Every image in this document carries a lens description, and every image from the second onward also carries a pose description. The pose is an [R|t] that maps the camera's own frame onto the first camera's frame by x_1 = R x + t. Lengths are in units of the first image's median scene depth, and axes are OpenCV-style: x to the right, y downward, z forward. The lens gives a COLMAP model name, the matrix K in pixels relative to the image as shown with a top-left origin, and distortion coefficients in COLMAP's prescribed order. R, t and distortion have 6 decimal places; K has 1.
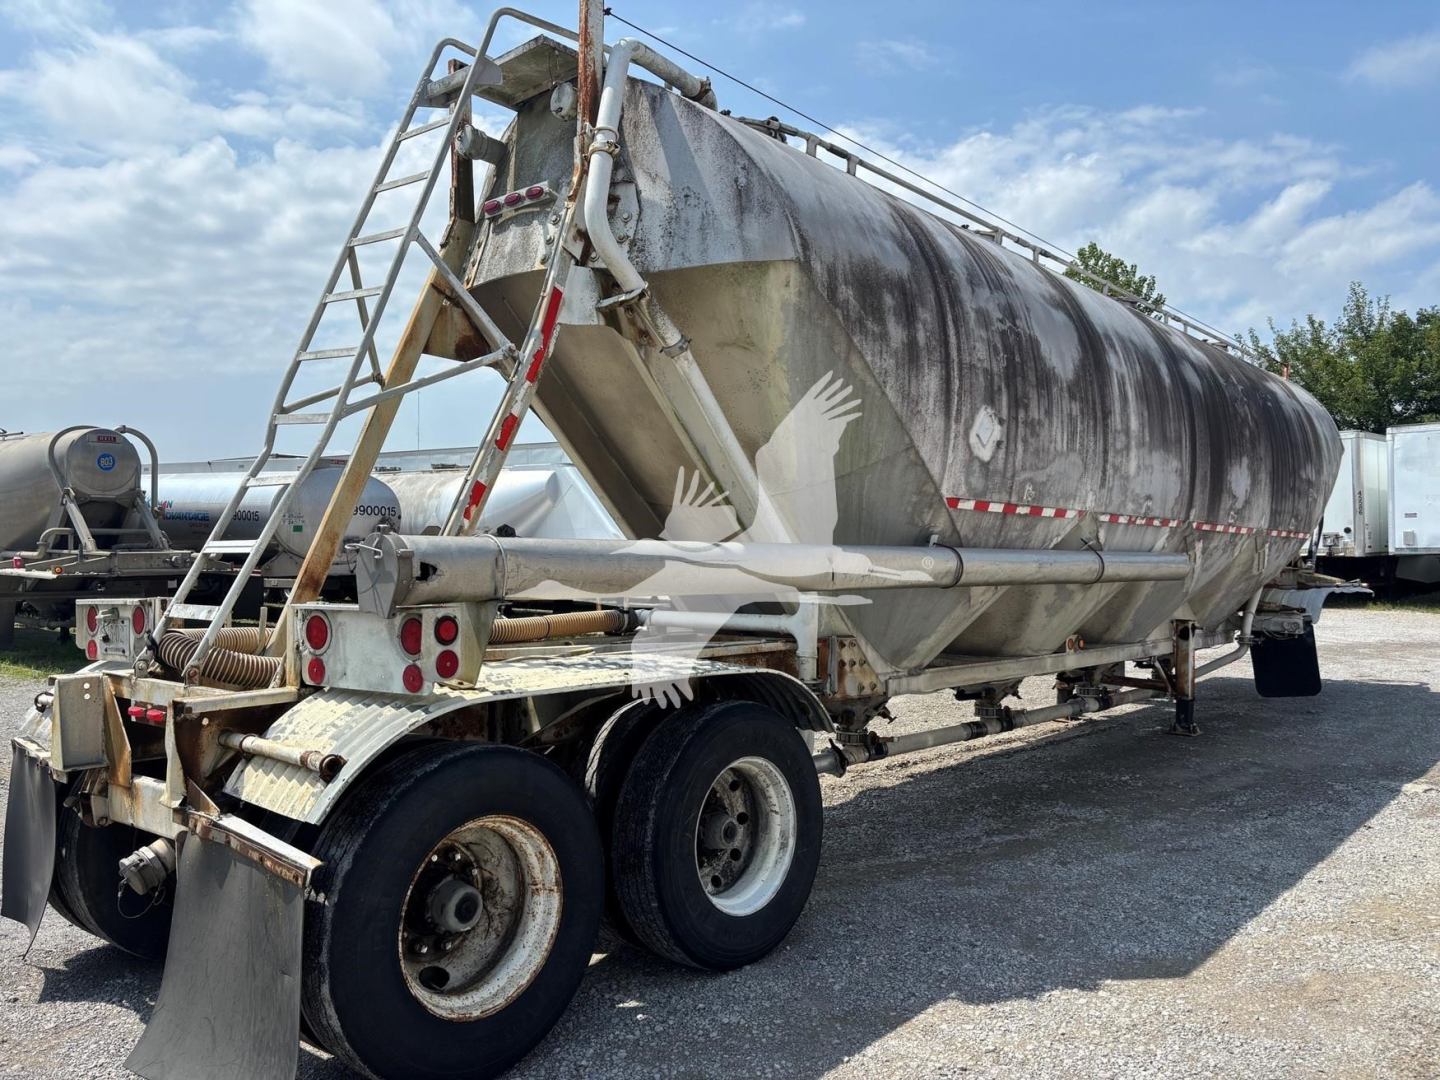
lens RADIAL K [[1089.6, 0, 723.8], [0, 1089.6, 525.3], [0, 0, 1]] dist [0.061693, -0.067428]
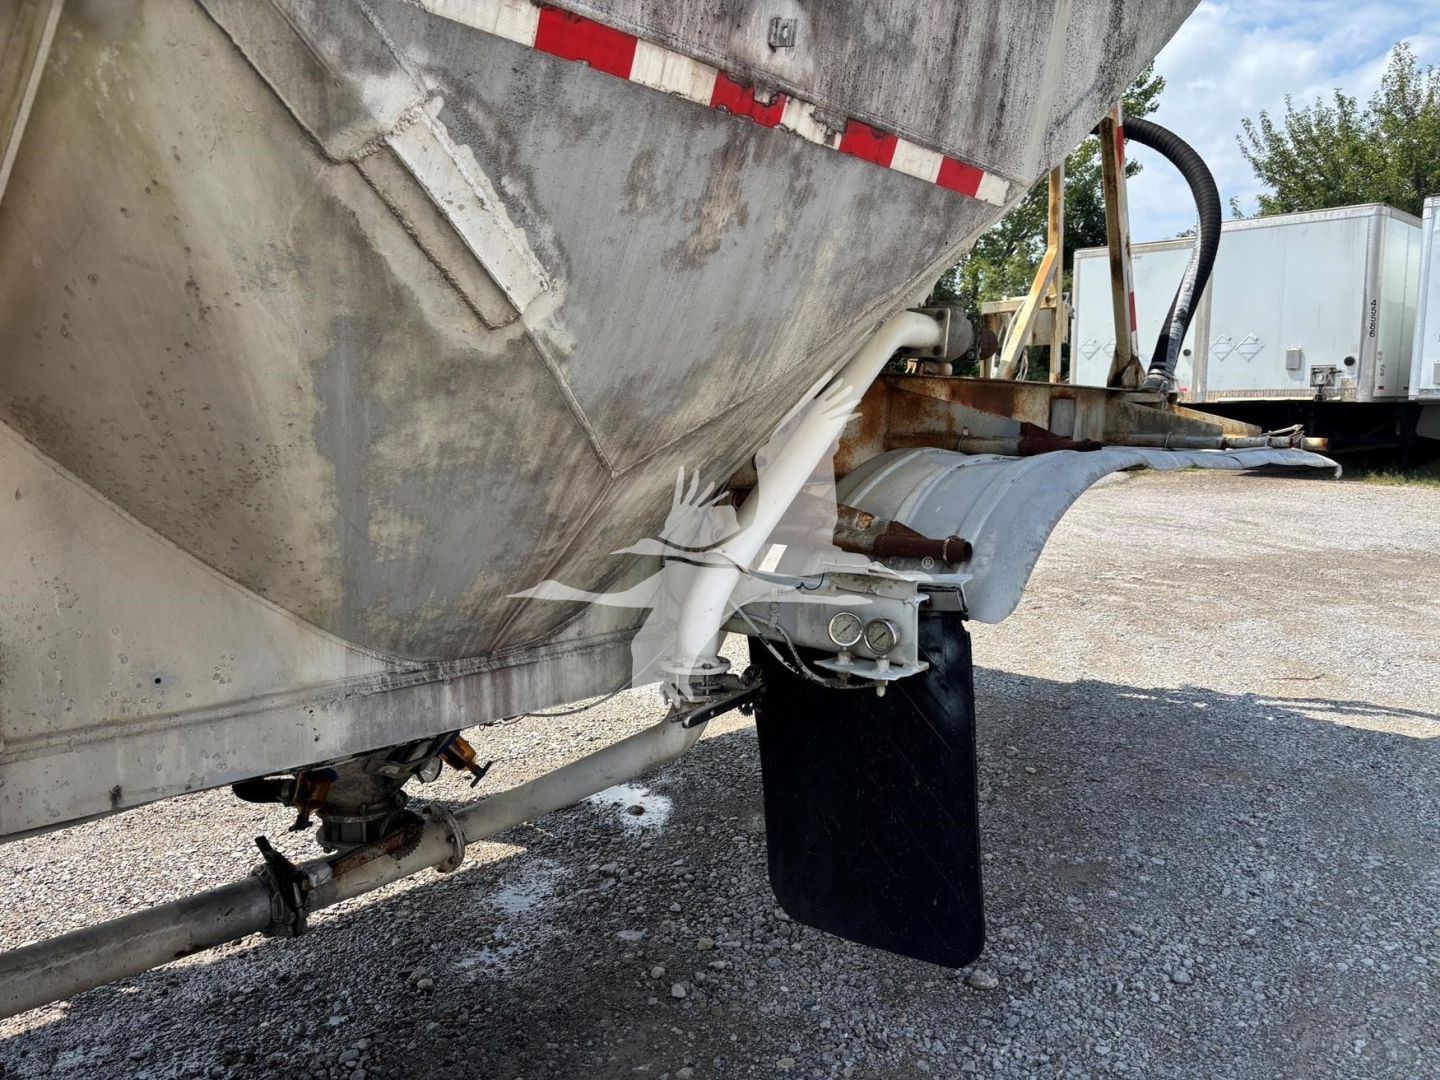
lens RADIAL K [[1087.7, 0, 730.9], [0, 1087.7, 541.7], [0, 0, 1]] dist [0.031686, -0.047693]
pose [[0.999838, 0.013950, -0.011345, 0.943352], [-0.012126, 0.988998, 0.147432, 0.086531], [0.013276, -0.147271, 0.989007, 1.540509]]
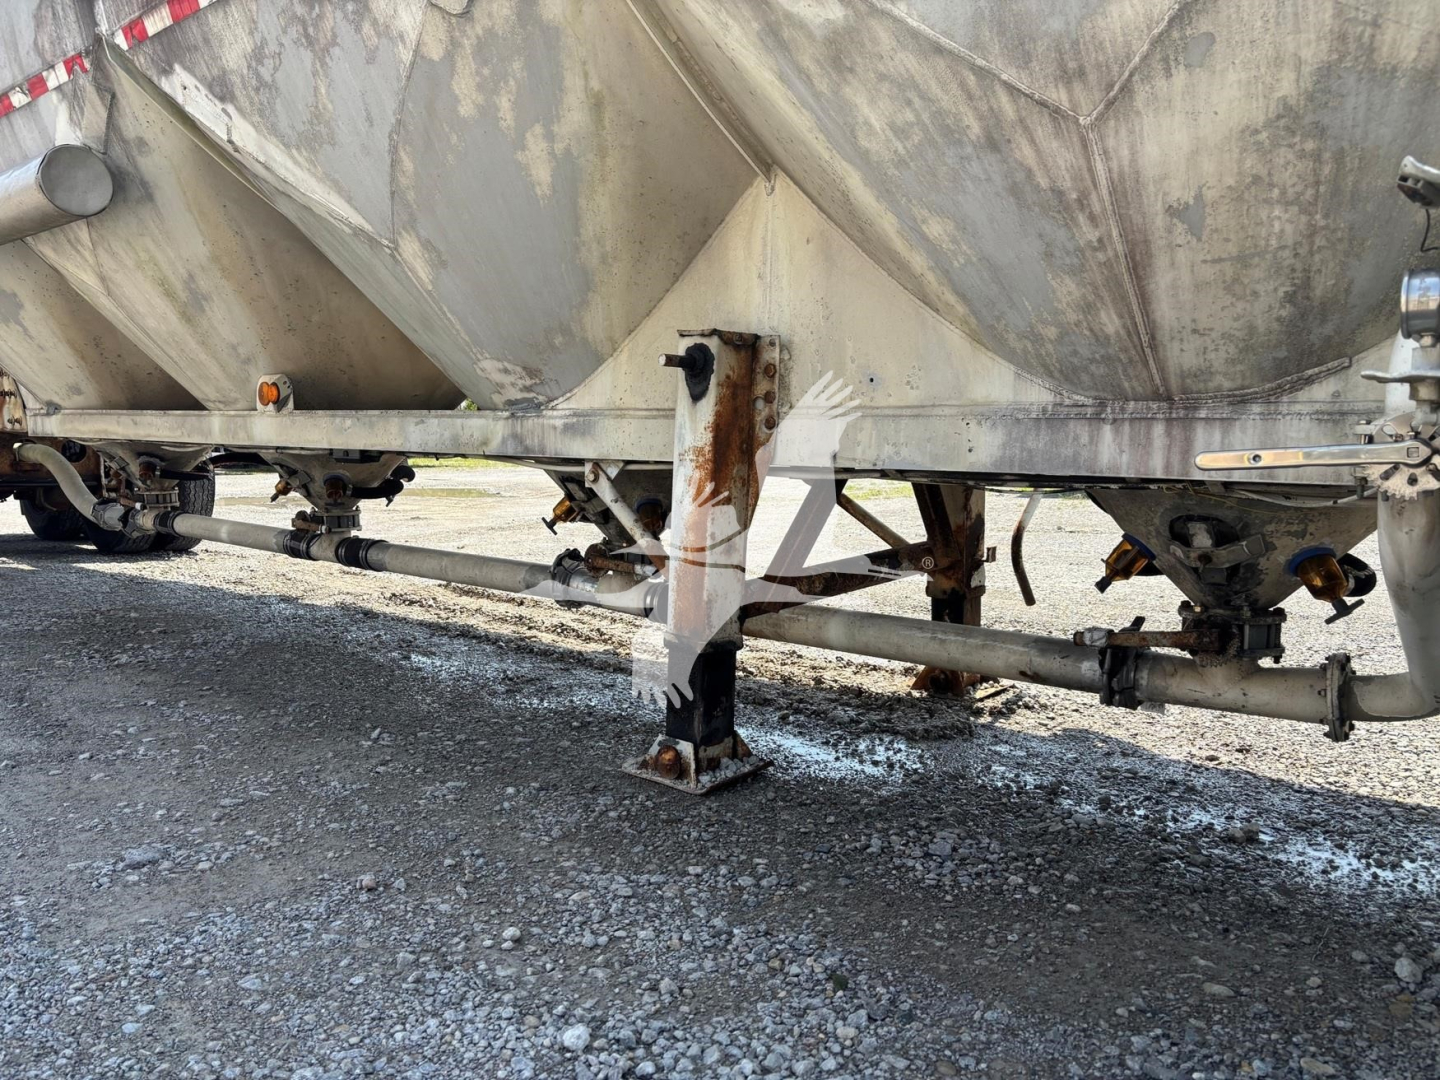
lens RADIAL K [[1089.6, 0, 715.6], [0, 1089.6, 555.3], [0, 0, 1]] dist [0.061693, -0.067428]
pose [[-0.003897, 0.099860, -0.994994, 1.195071], [0.015436, 0.994889, 0.099789, 0.196796], [0.999873, -0.014970, -0.005418, 1.780420]]
